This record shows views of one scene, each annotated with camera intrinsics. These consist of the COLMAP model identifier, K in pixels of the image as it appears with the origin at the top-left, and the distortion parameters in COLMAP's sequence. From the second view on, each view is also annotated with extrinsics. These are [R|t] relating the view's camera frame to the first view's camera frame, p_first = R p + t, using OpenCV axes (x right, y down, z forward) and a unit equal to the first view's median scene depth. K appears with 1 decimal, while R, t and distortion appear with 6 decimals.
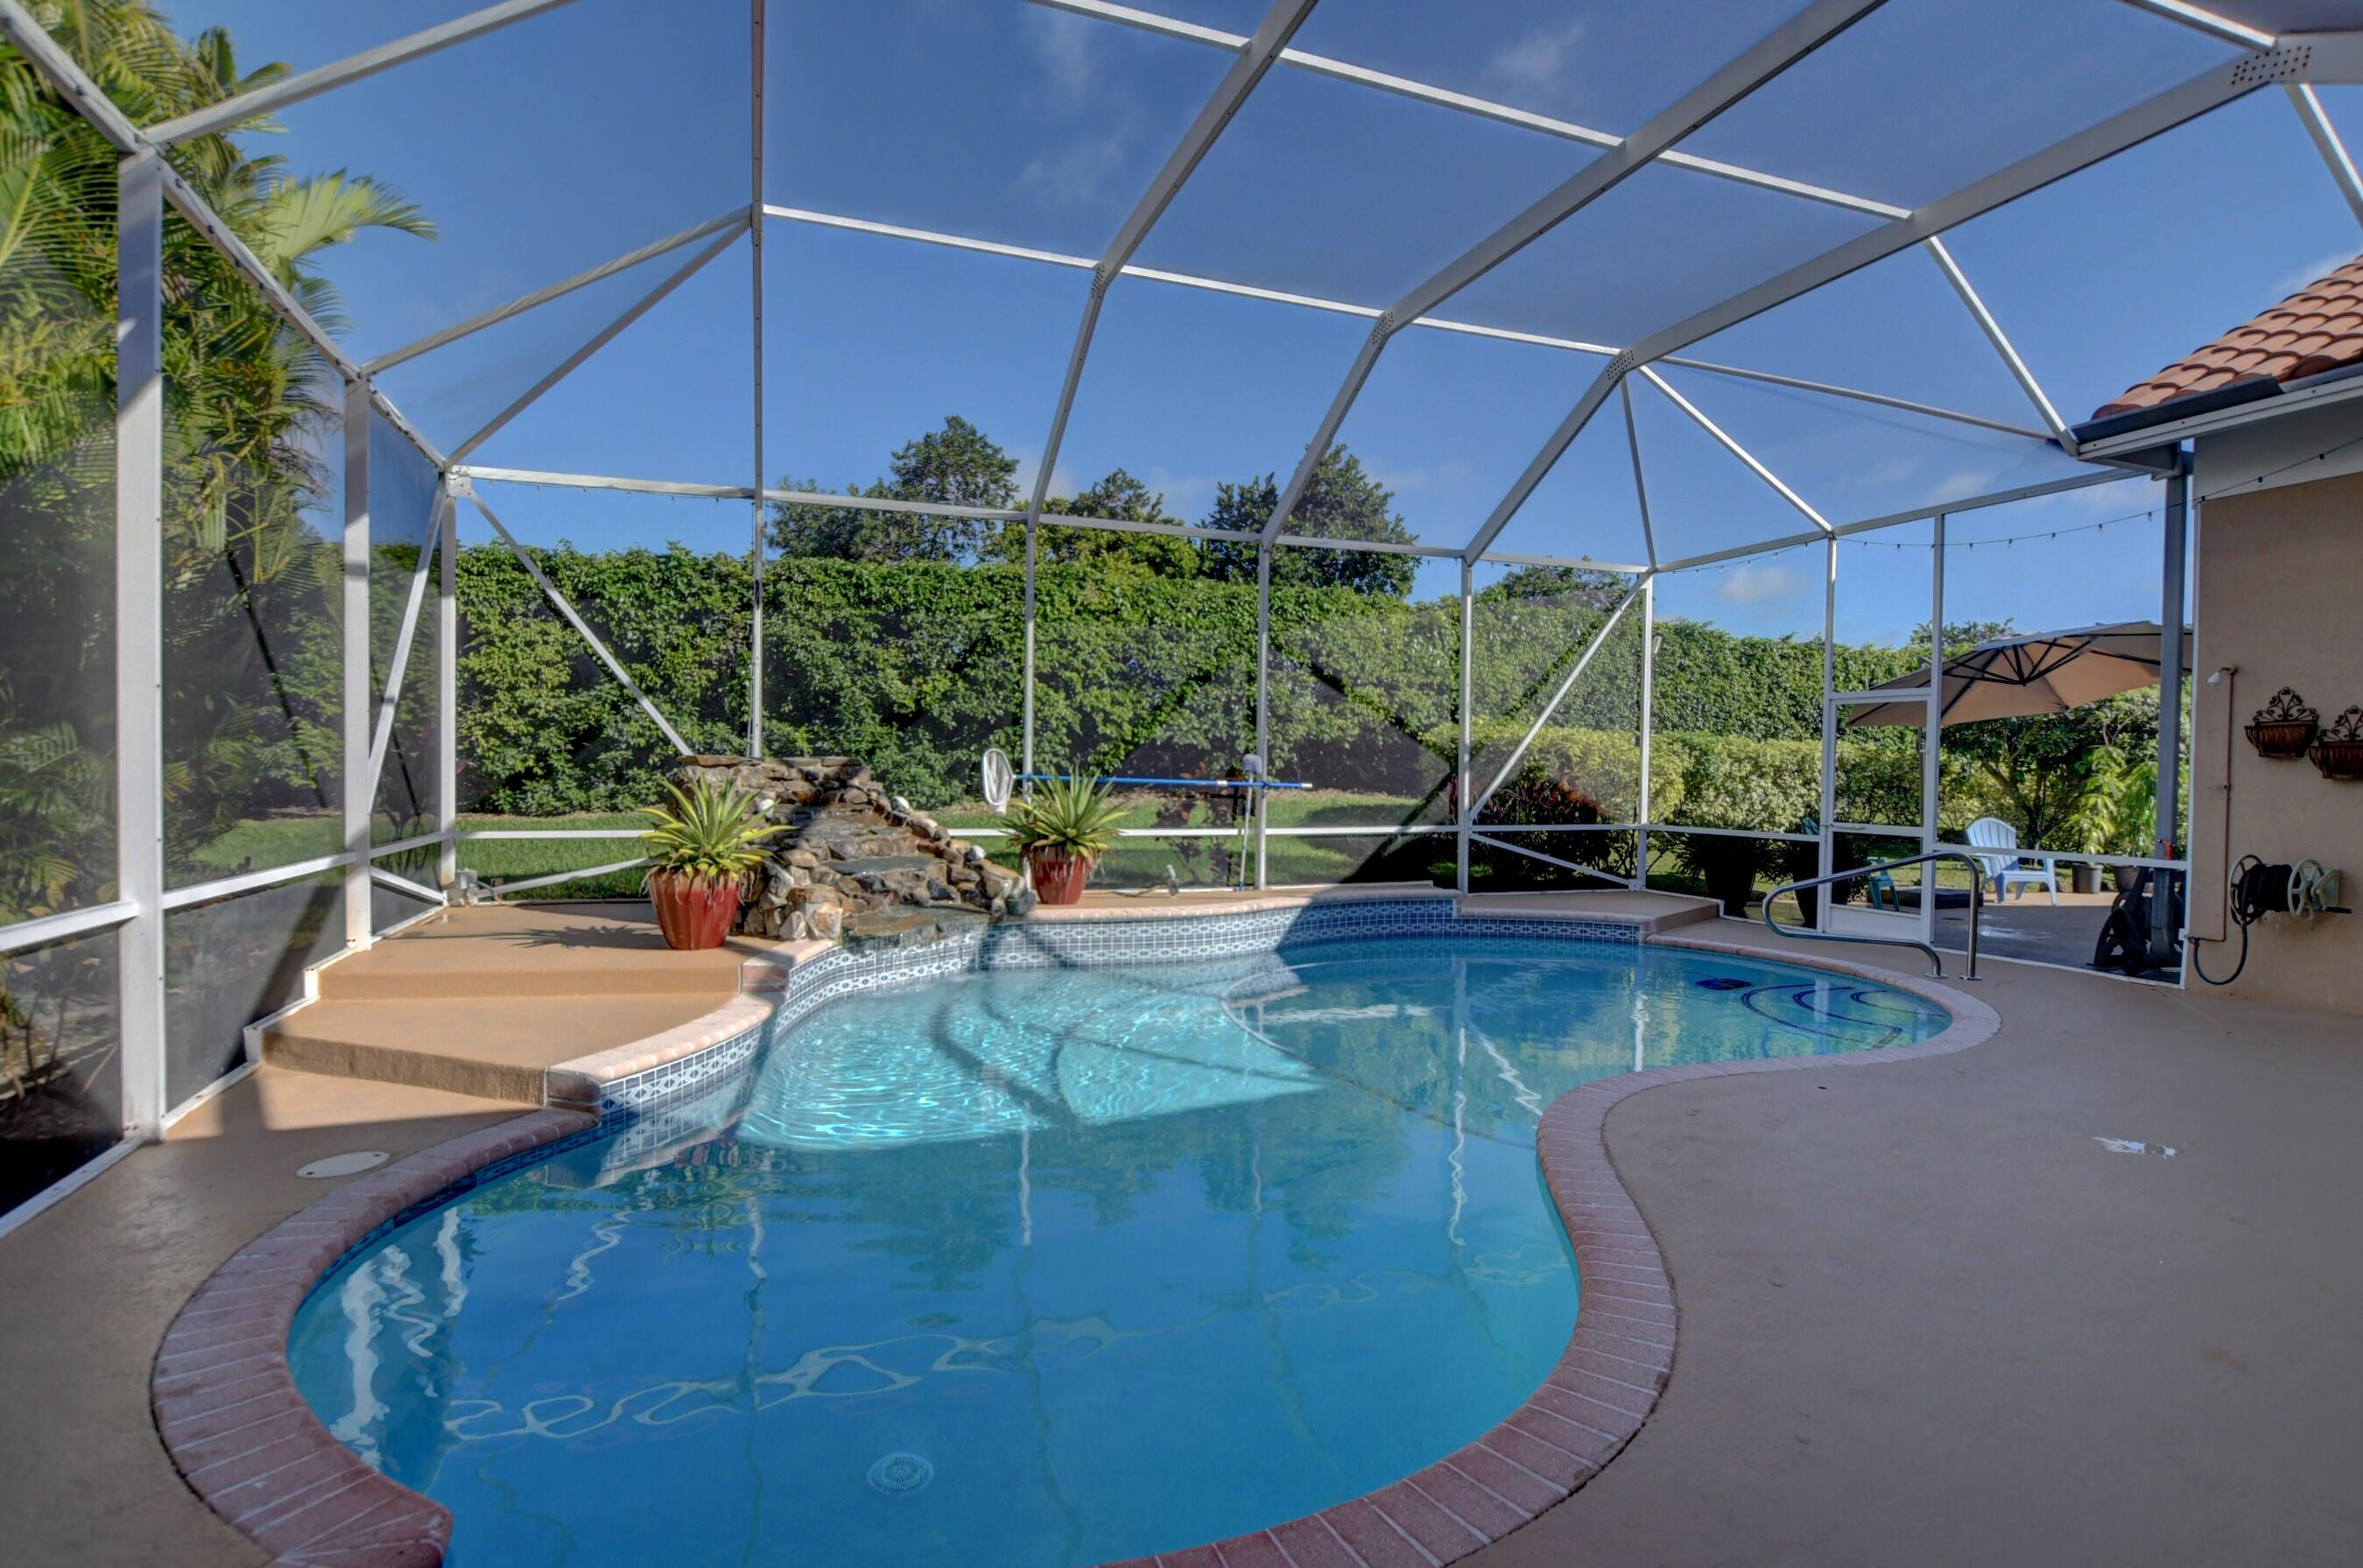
lens RADIAL K [[1133.0, 0, 1178.4], [0, 1133.0, 781.6], [0, 0, 1]] dist [-0.021876, 0.000525]
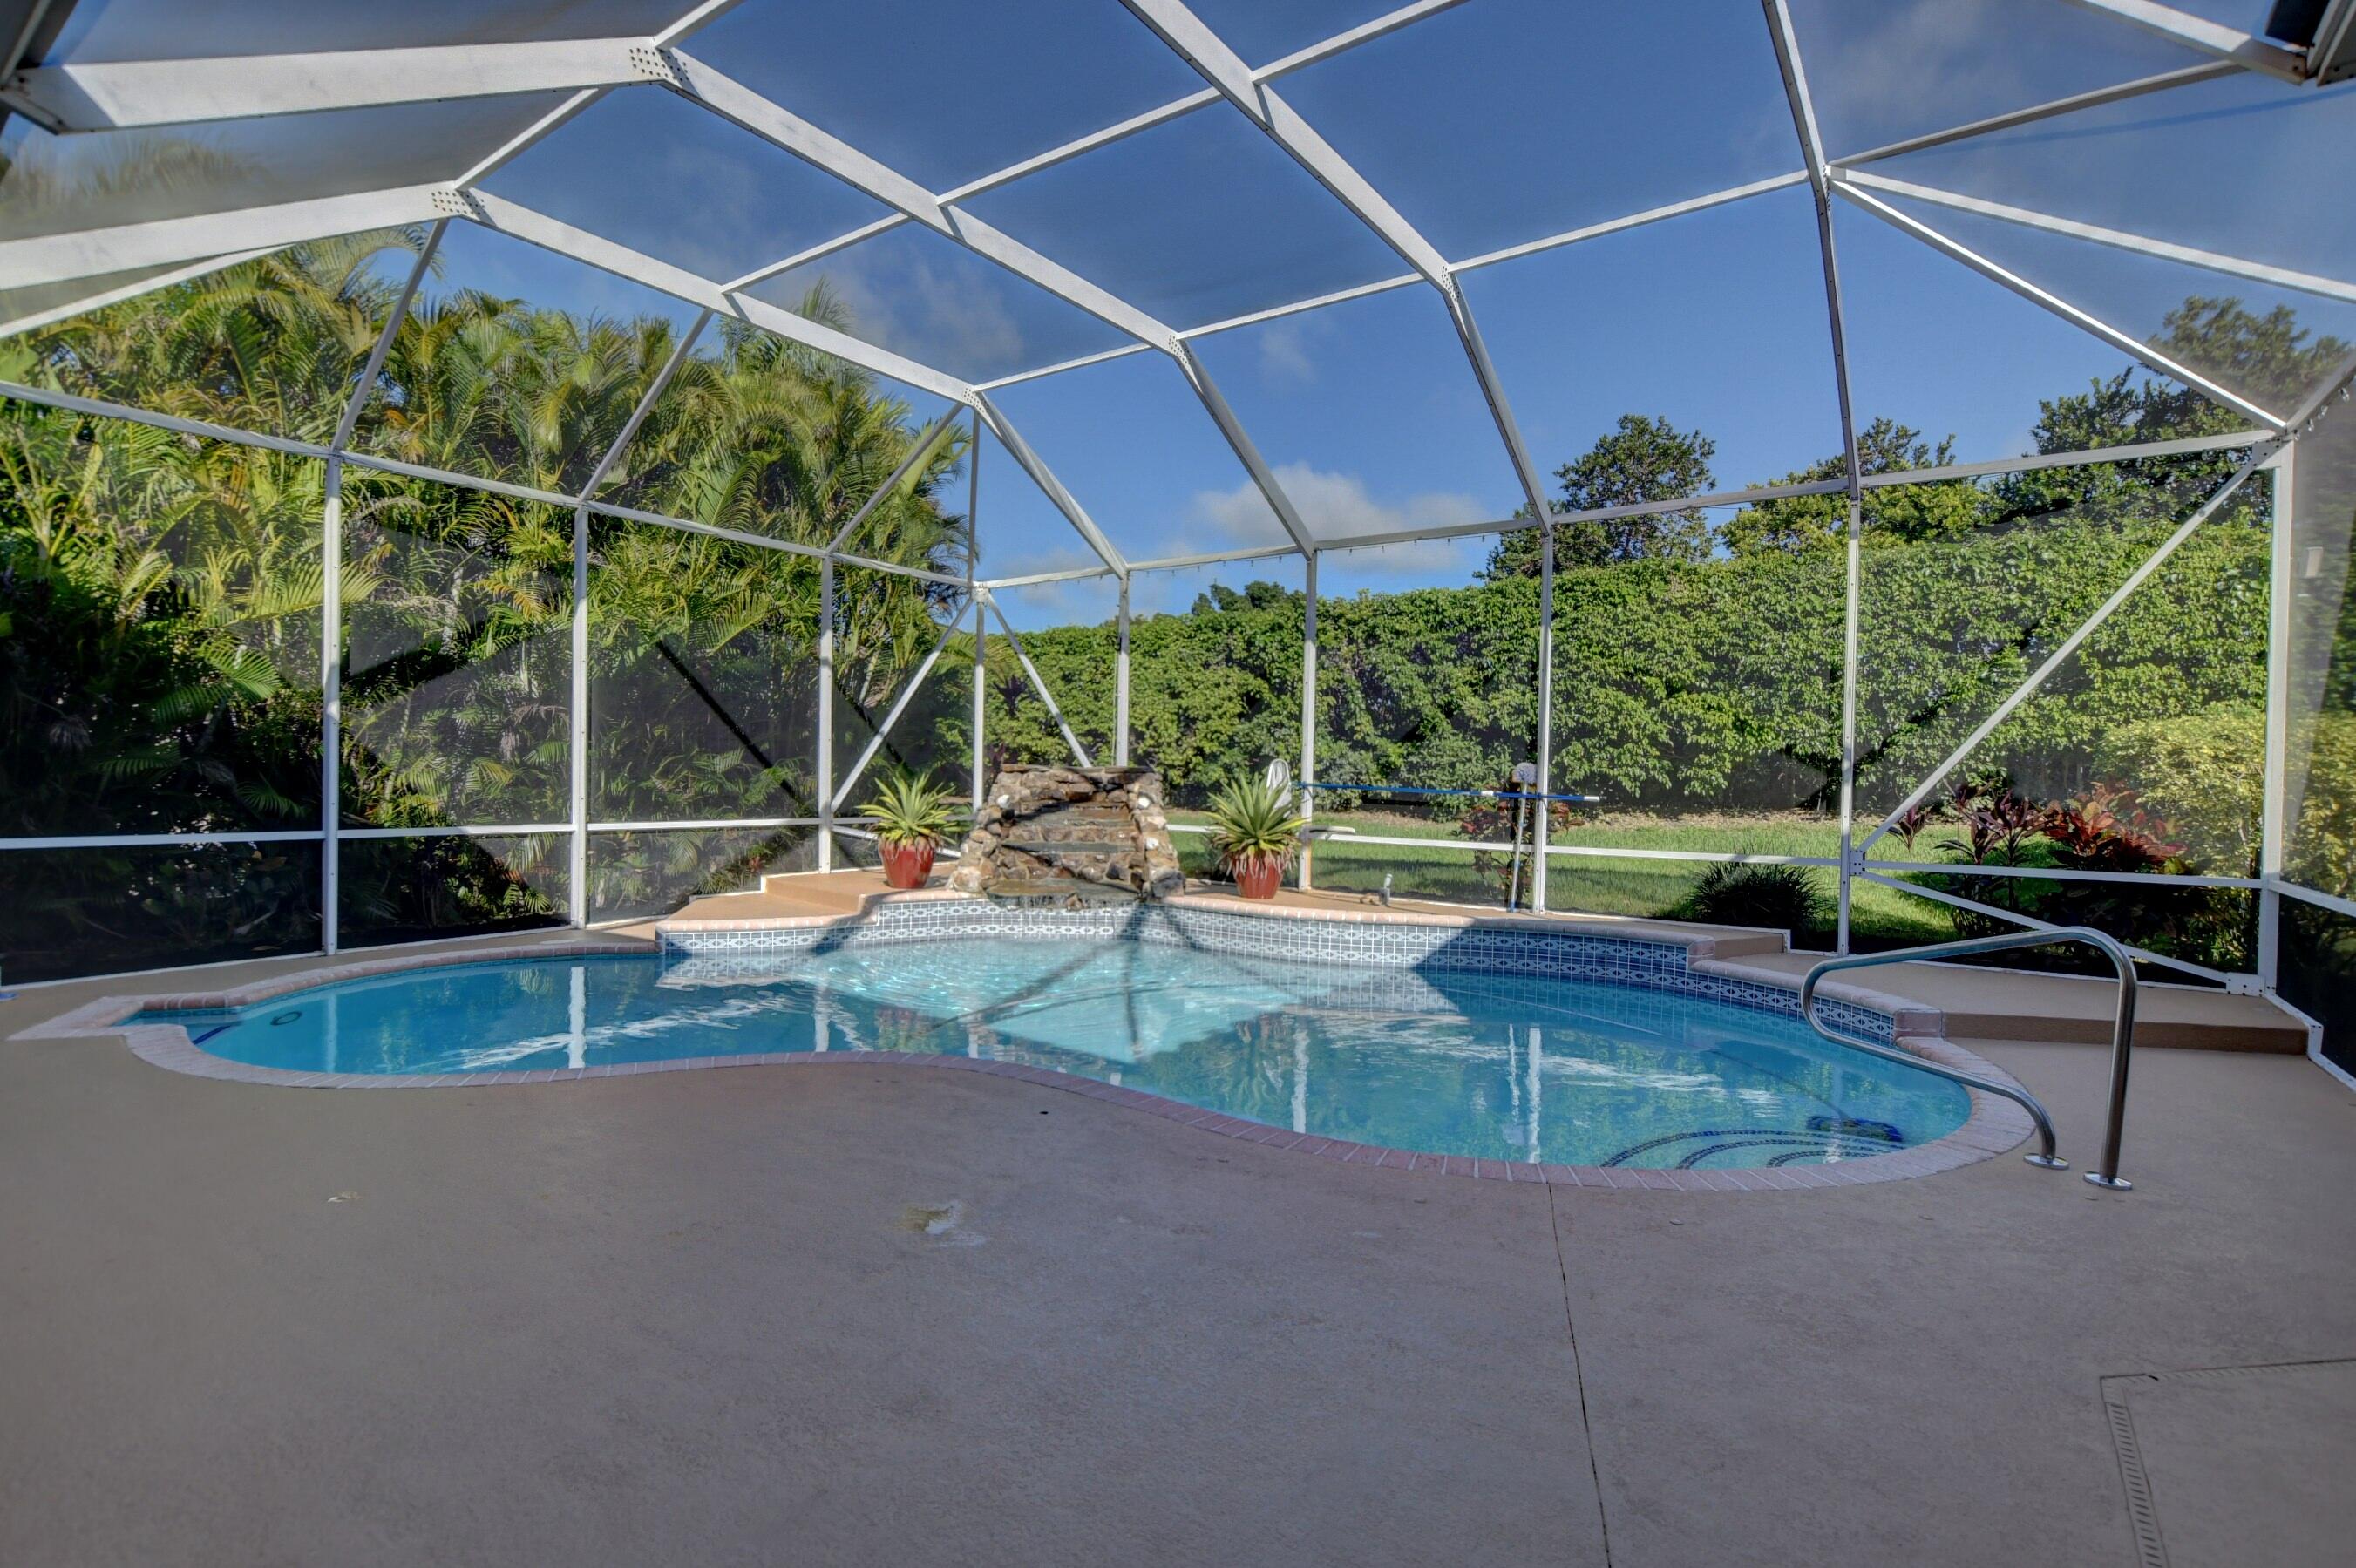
lens RADIAL K [[1129.7, 0, 1181.6], [0, 1129.7, 799.1], [0, 0, 1]] dist [-0.021876, 0.000525]
pose [[0.570814, 0.019063, -0.820858, 0.474432], [-0.019381, 0.999765, 0.009740, 0.000641], [0.820851, 0.010349, 0.571049, 0.187741]]
